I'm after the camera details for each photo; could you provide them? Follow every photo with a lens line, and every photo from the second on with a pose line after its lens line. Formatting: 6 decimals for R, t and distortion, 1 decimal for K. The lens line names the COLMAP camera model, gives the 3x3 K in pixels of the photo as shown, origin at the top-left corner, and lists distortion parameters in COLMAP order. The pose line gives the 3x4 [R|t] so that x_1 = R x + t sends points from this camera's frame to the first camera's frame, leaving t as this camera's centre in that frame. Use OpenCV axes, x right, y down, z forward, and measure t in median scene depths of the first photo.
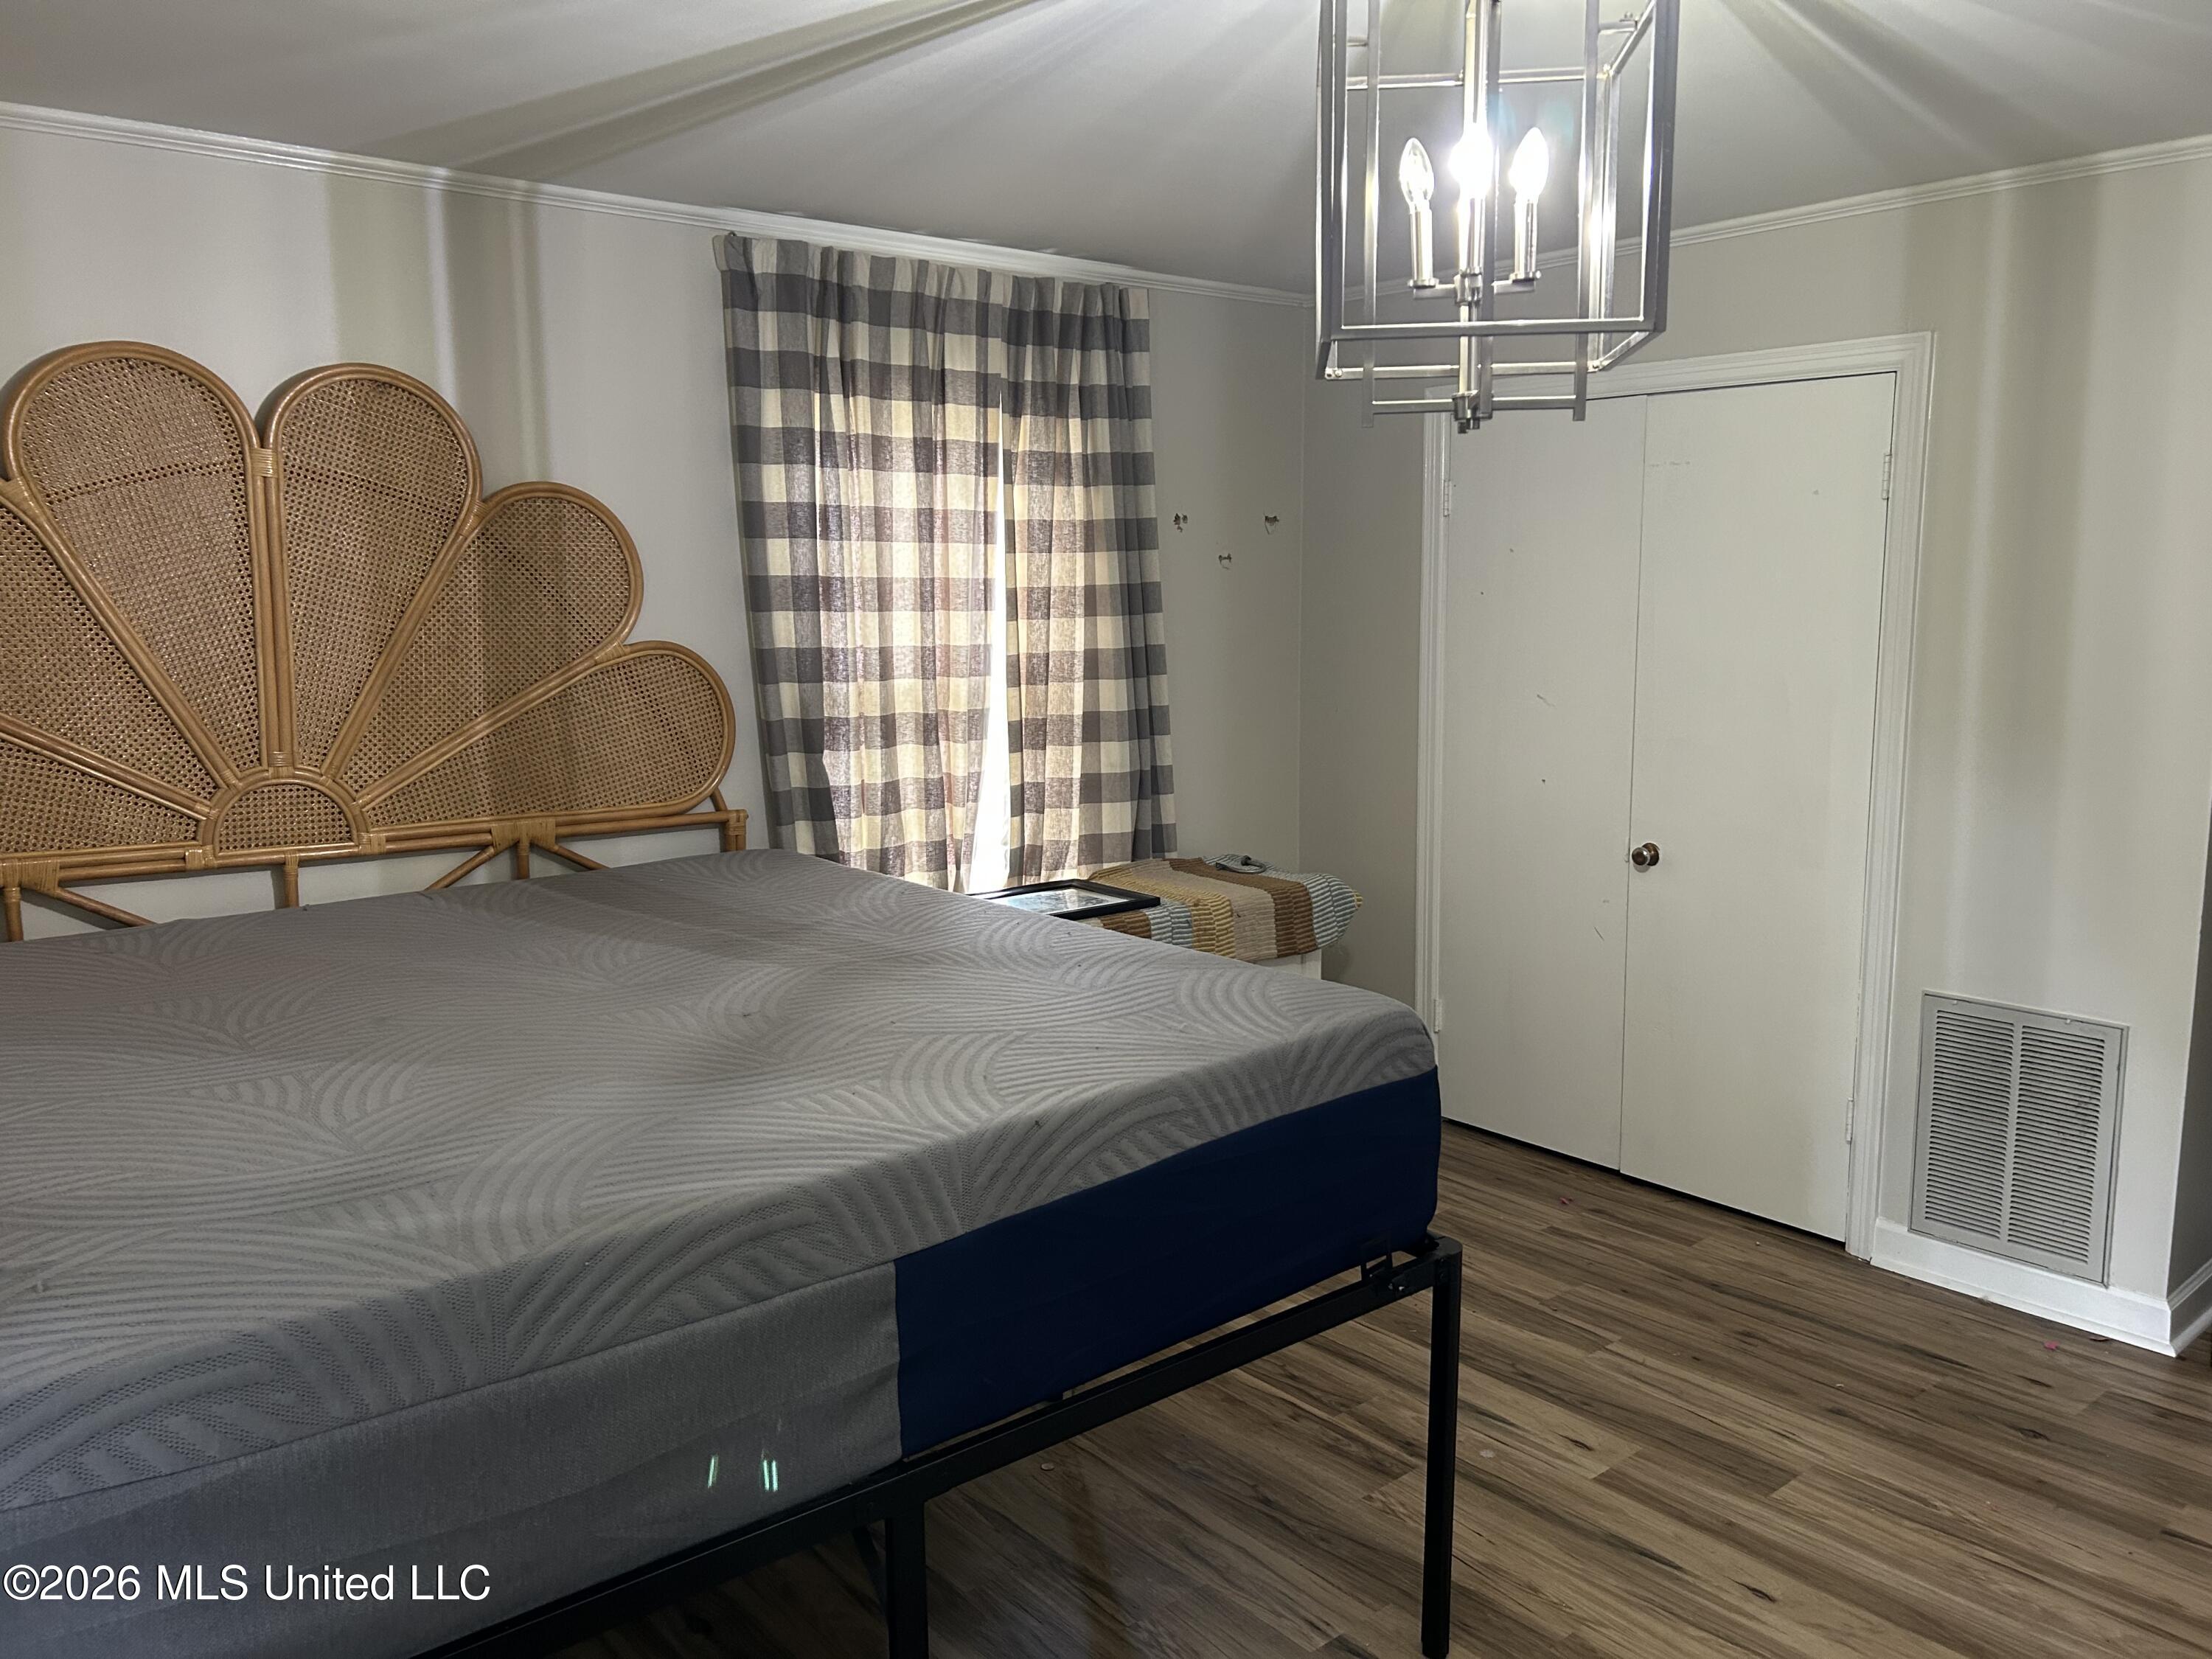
lens RADIAL K [[1676.6, 0, 1114.7], [0, 1676.6, 836.9], [0, 0, 1]] dist [0.050880, -0.061273]
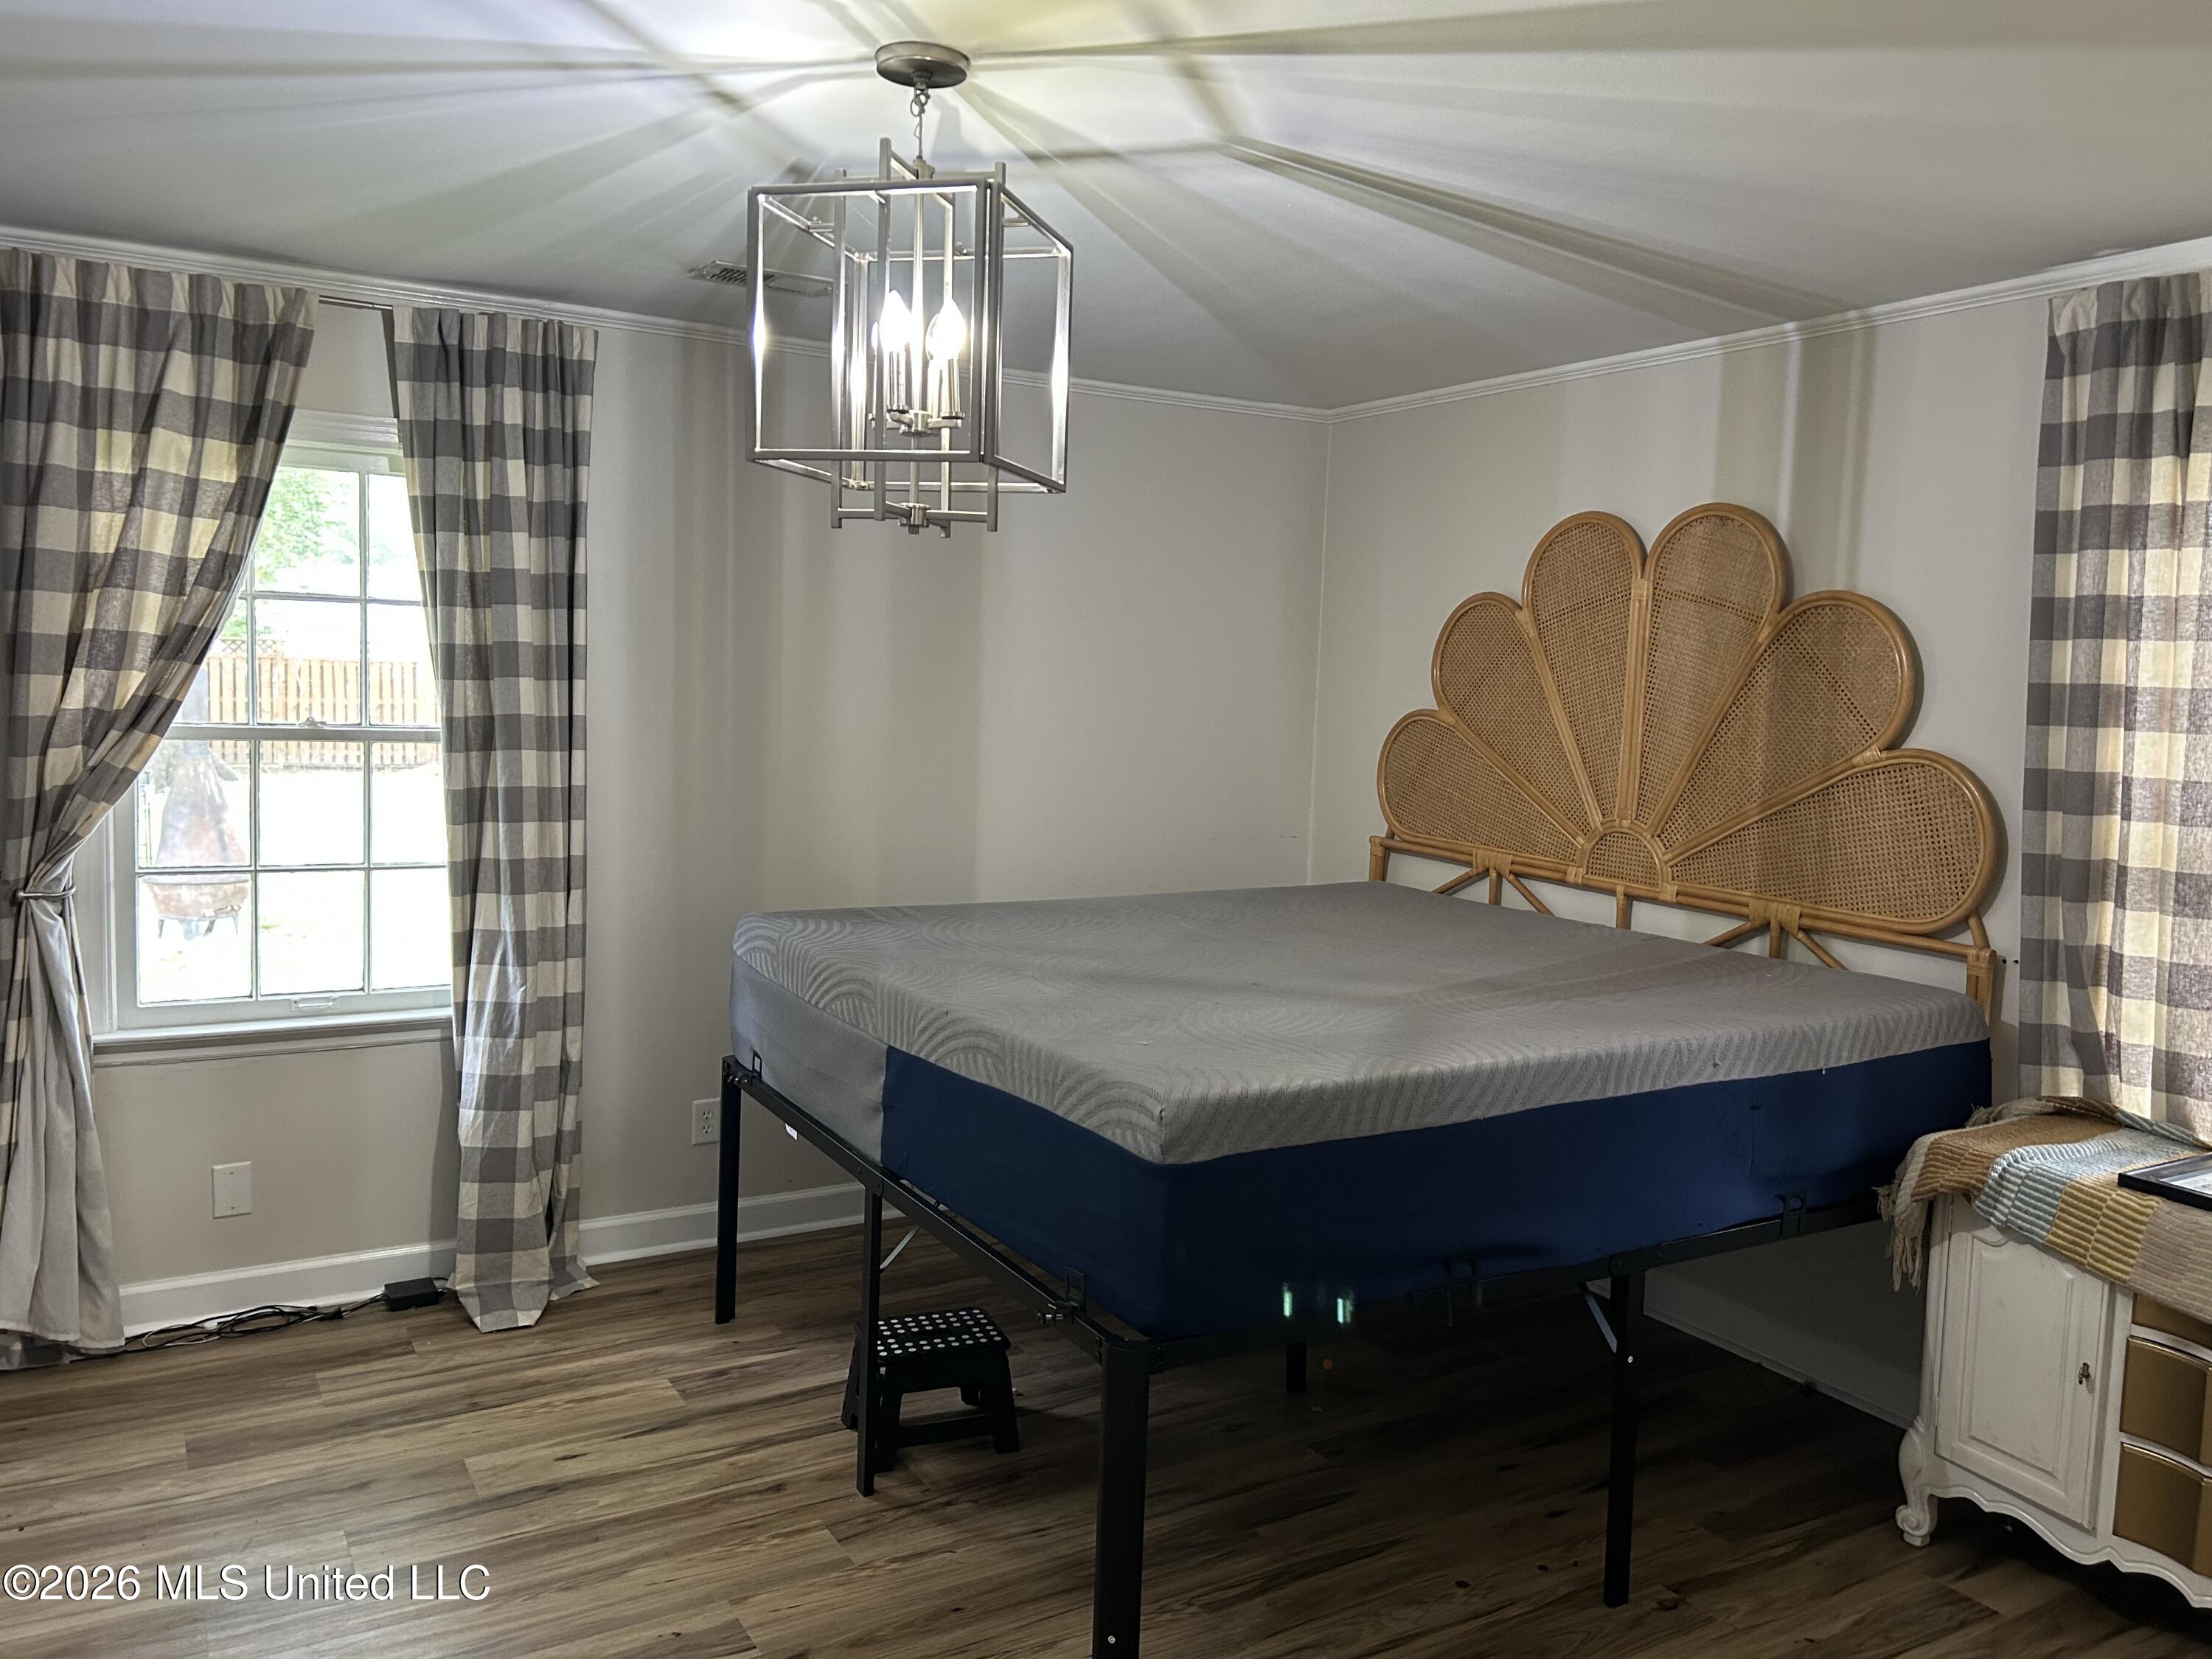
lens RADIAL K [[1676.6, 0, 1114.7], [0, 1676.6, 836.9], [0, 0, 1]] dist [0.050880, -0.061273]
pose [[-0.171608, 0.099050, -0.980173, 0.764965], [-0.179052, 0.975226, 0.129899, -0.114231], [0.968757, 0.197794, -0.149621, 0.735498]]
